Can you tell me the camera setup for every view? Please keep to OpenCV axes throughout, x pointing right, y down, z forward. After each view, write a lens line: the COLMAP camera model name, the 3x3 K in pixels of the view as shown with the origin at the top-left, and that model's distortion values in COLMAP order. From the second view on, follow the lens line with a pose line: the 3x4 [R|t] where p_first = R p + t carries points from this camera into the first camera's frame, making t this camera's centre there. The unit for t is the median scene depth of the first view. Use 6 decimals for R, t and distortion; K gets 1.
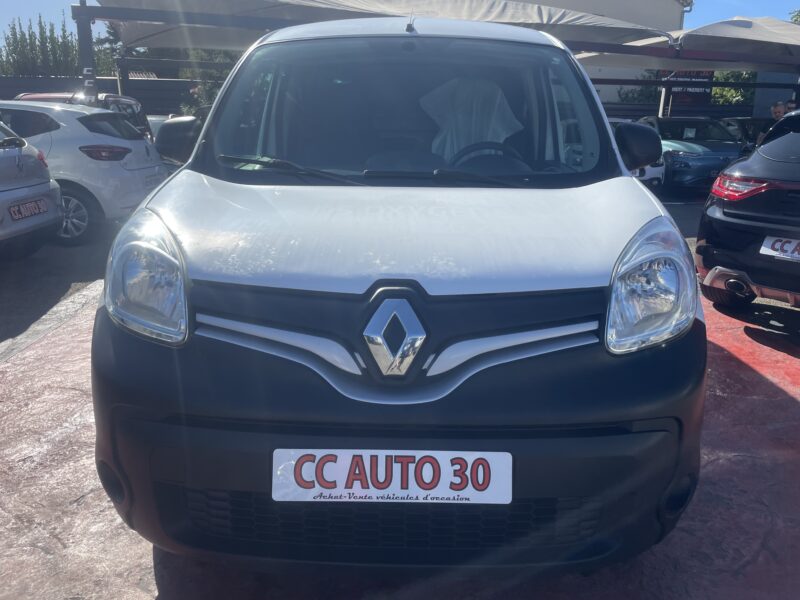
lens RADIAL K [[595.0, 0, 400.0], [0, 595.0, 300.0], [0, 0, 1]] dist [0.121076, -0.164115]
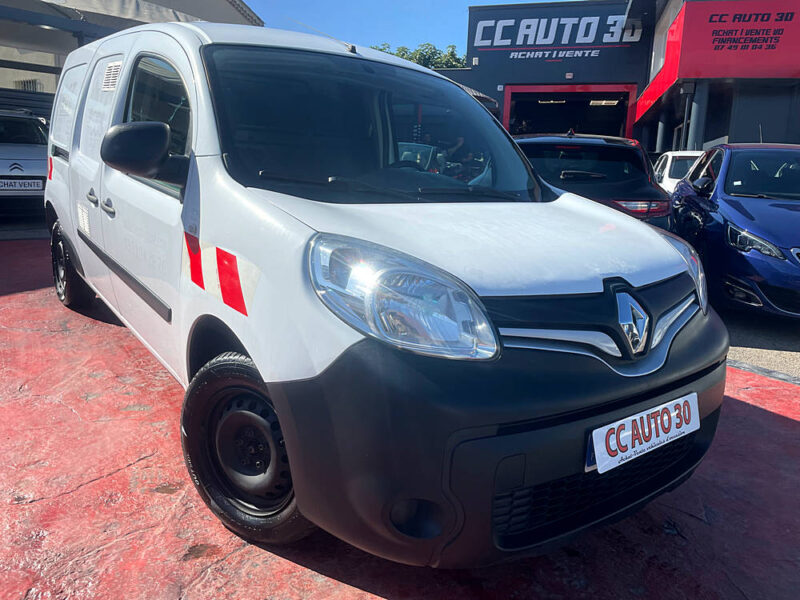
lens RADIAL K [[595.0, 0, 400.0], [0, 595.0, 300.0], [0, 0, 1]] dist [0.121076, -0.164115]
pose [[0.786392, -0.118054, 0.606343, -1.109692], [0.125272, 0.991650, 0.030602, -0.080344], [-0.604893, 0.051892, 0.794614, 0.269090]]
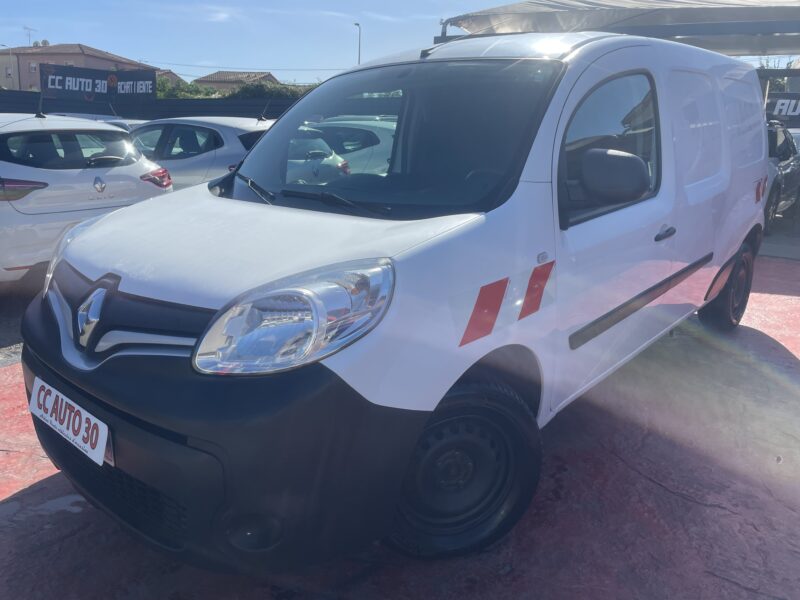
lens RADIAL K [[595.0, 0, 400.0], [0, 595.0, 300.0], [0, 0, 1]] dist [0.121076, -0.164115]
pose [[0.754664, 0.165014, -0.635022, 1.303355], [-0.168992, 0.984088, 0.054889, -0.157951], [0.633975, 0.065890, 0.770542, 0.382558]]
